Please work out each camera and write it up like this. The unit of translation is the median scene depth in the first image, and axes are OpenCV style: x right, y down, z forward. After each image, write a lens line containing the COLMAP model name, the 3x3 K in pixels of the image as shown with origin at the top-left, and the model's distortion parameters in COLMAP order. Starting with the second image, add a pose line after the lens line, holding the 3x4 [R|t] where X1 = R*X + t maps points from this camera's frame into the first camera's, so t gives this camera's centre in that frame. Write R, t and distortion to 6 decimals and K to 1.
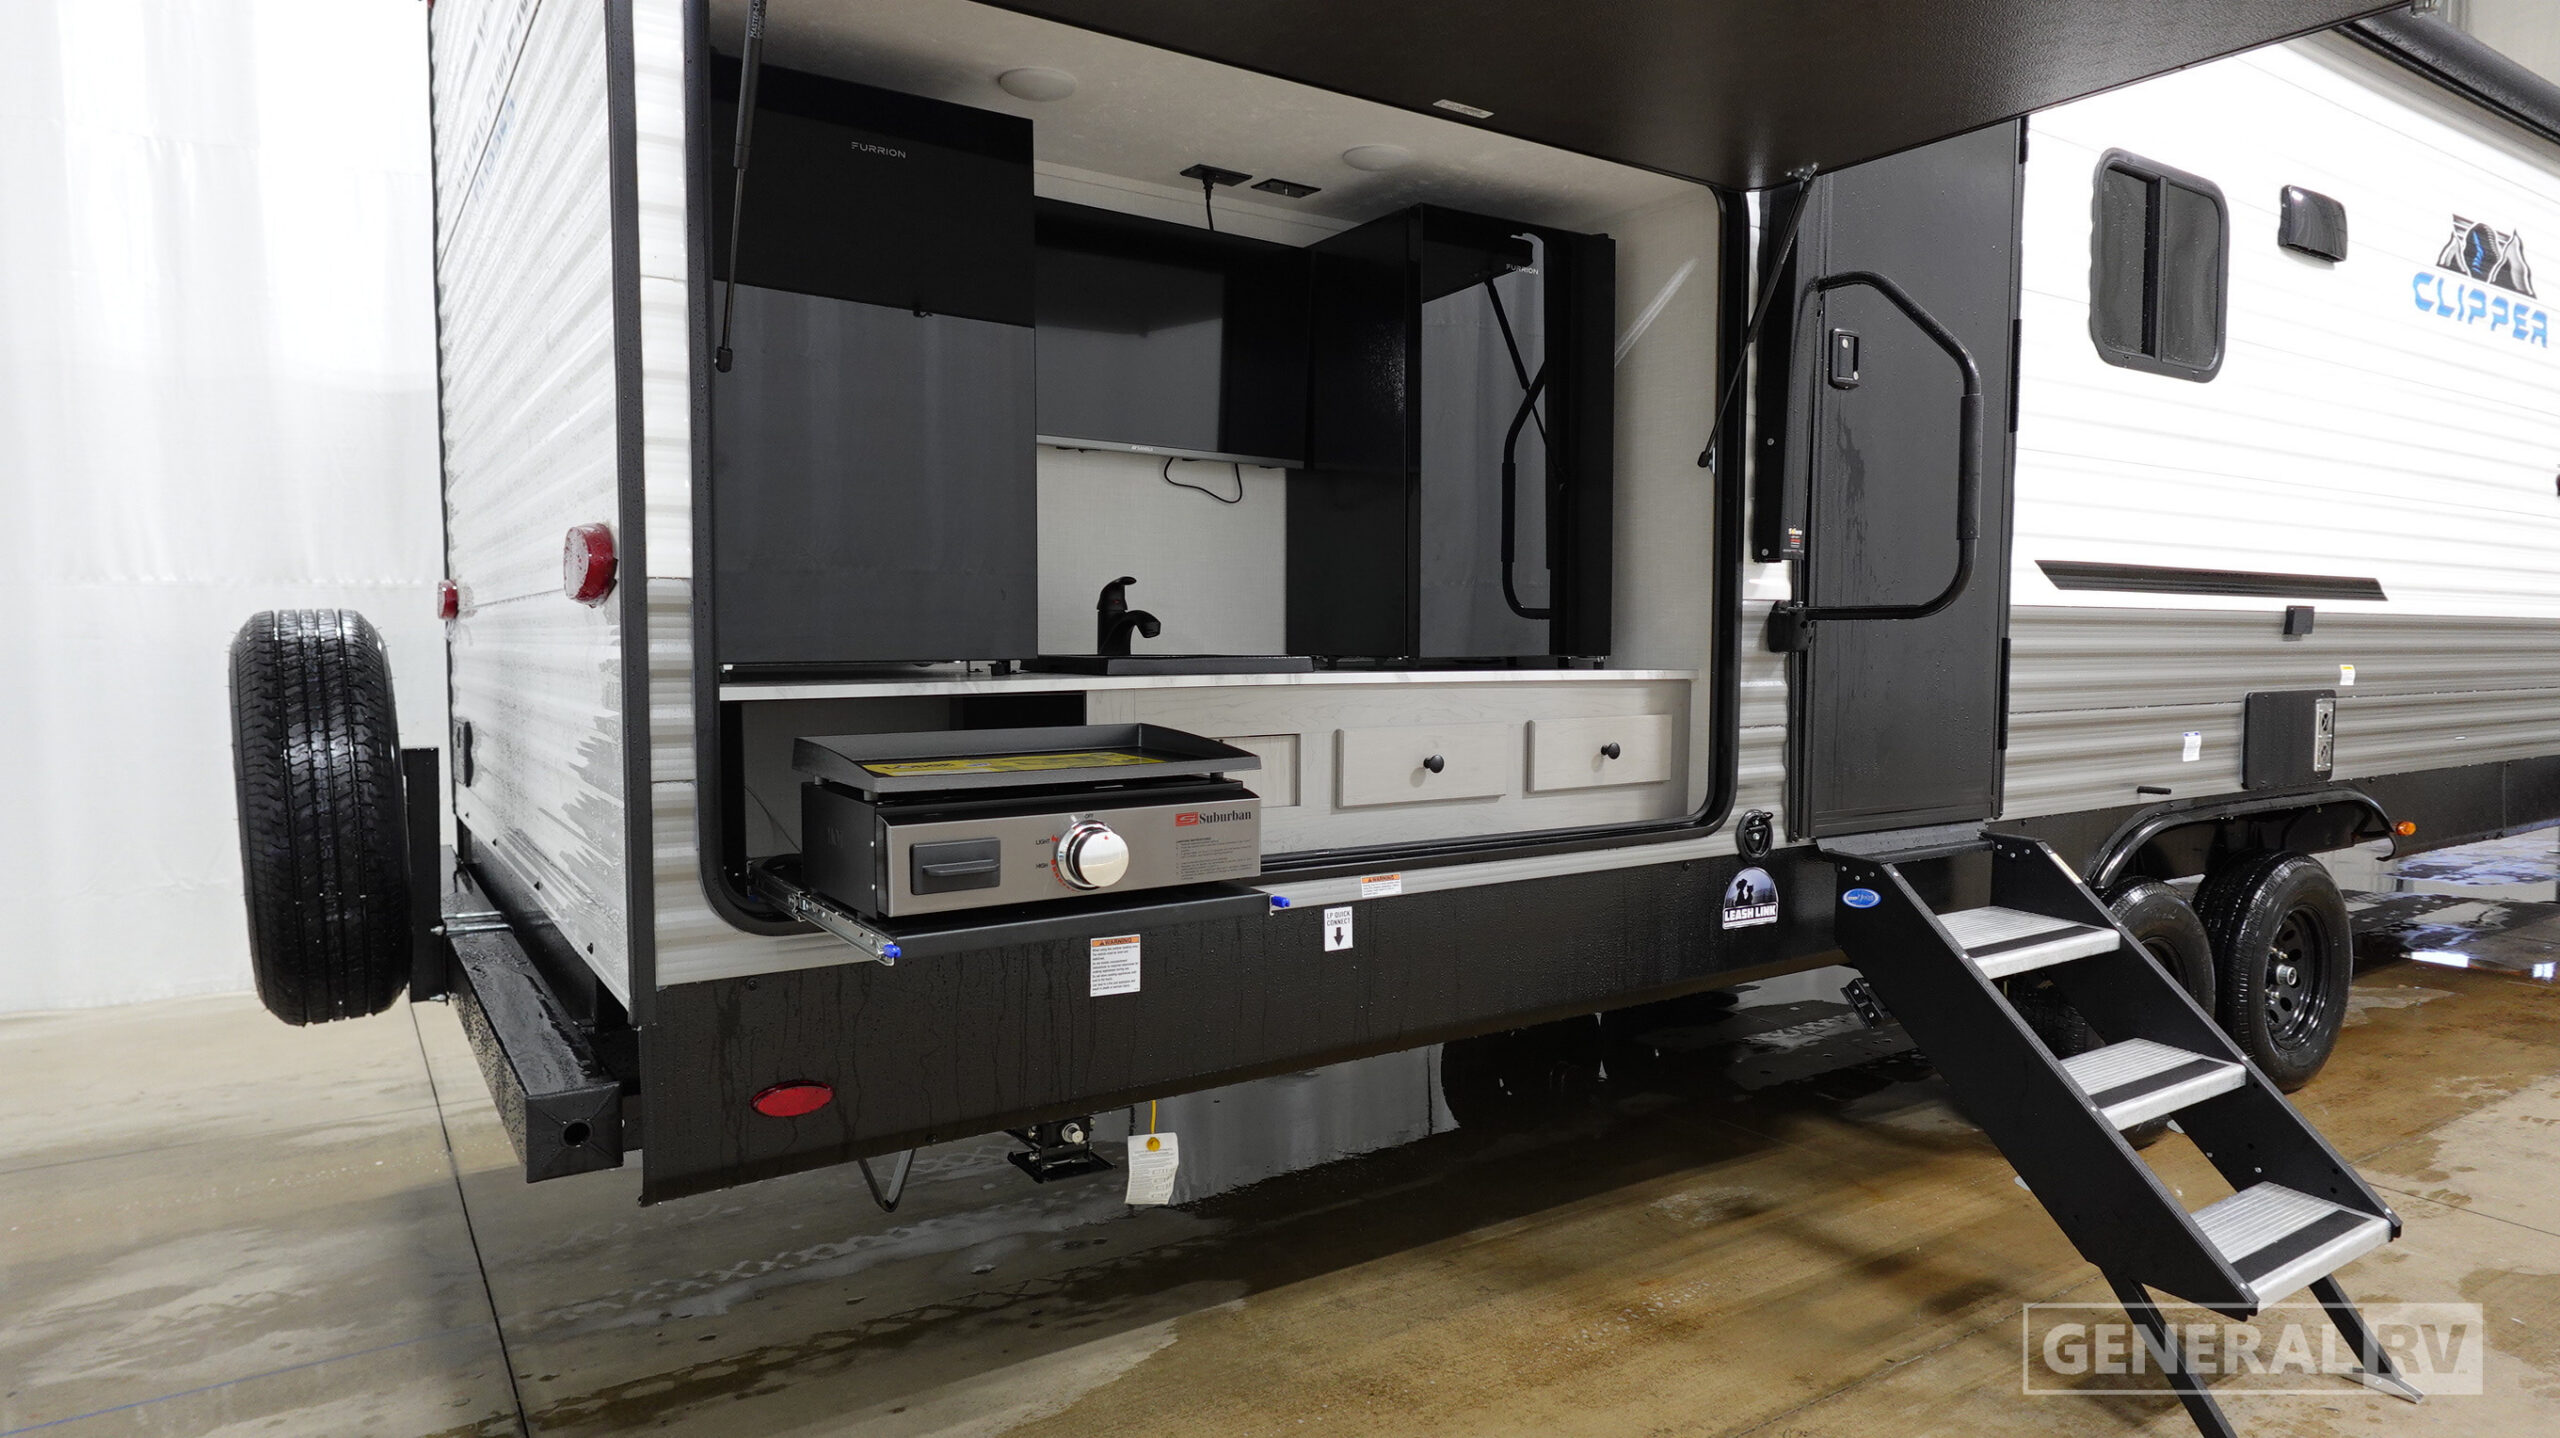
lens RADIAL K [[1474.3, 0, 1280.0], [0, 1474.3, 719.0], [0, 0, 1]] dist [0.002991, -0.000298]
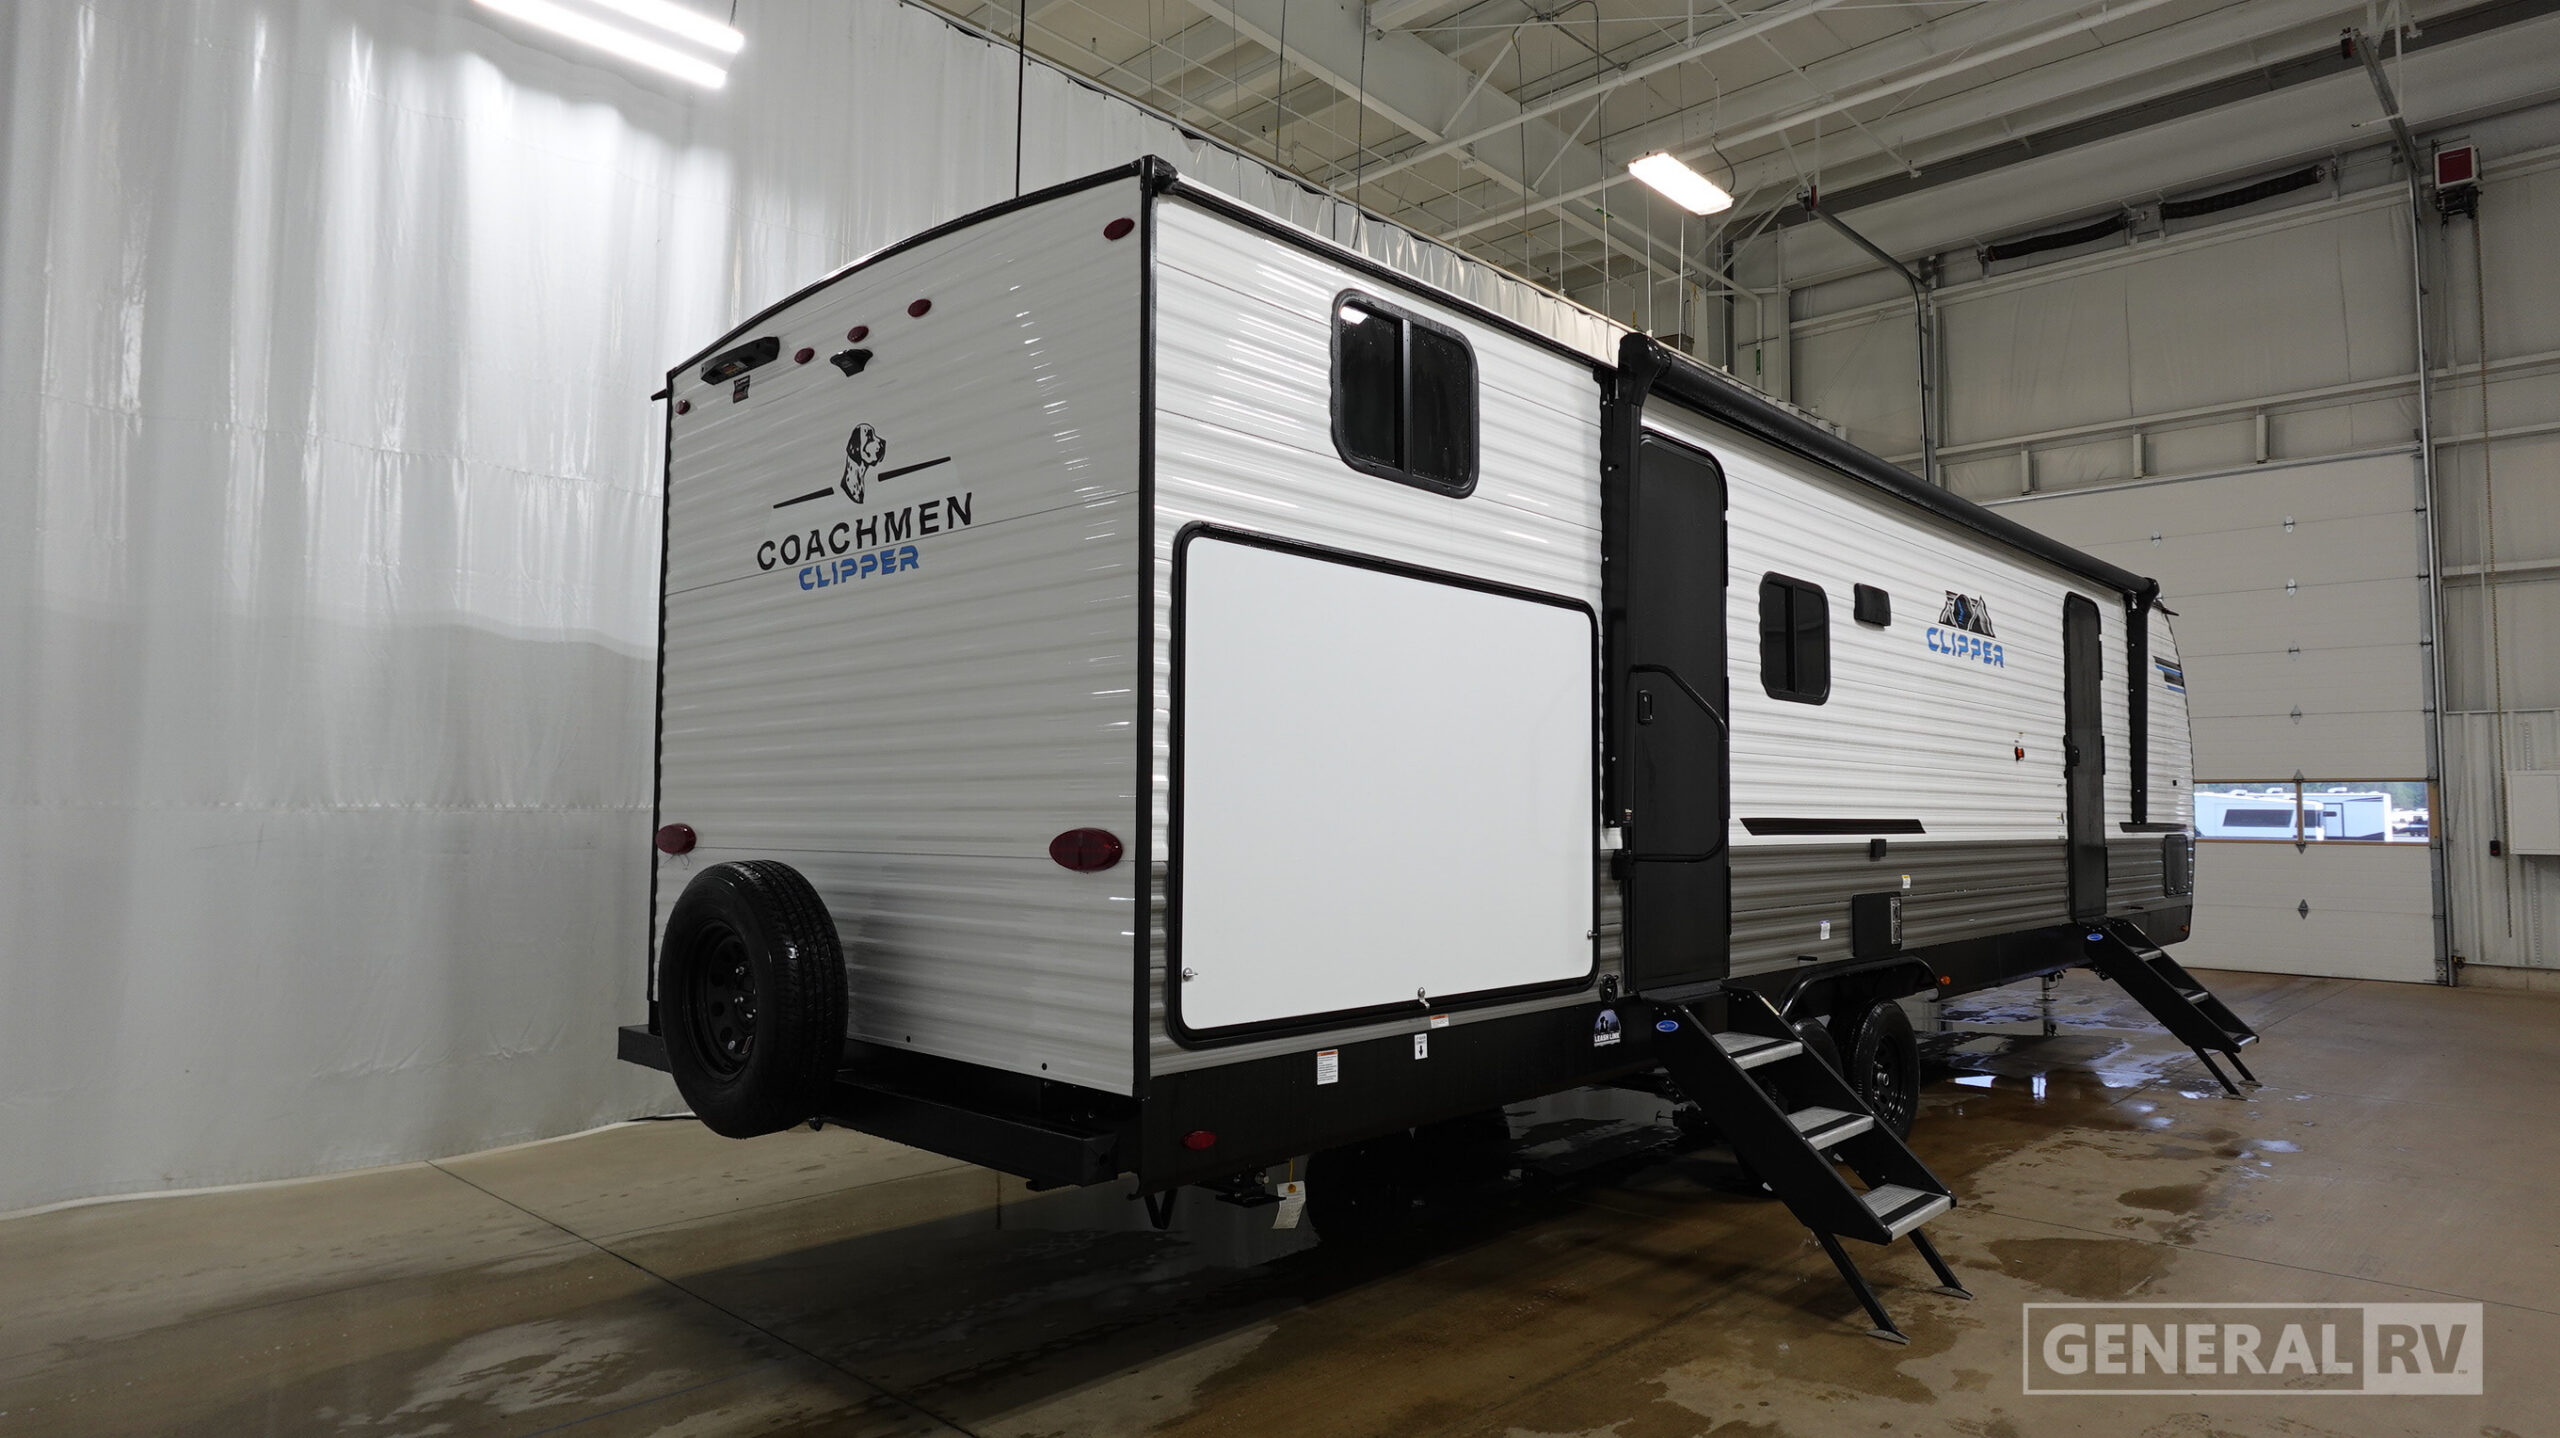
lens RADIAL K [[1474.3, 0, 1280.0], [0, 1474.3, 719.0], [0, 0, 1]] dist [0.002991, -0.000298]
pose [[0.972751, 0.019089, 0.231063, -0.385921], [0.008976, 0.992757, -0.119803, -0.025814], [-0.231677, 0.118613, 0.965535, -0.505532]]
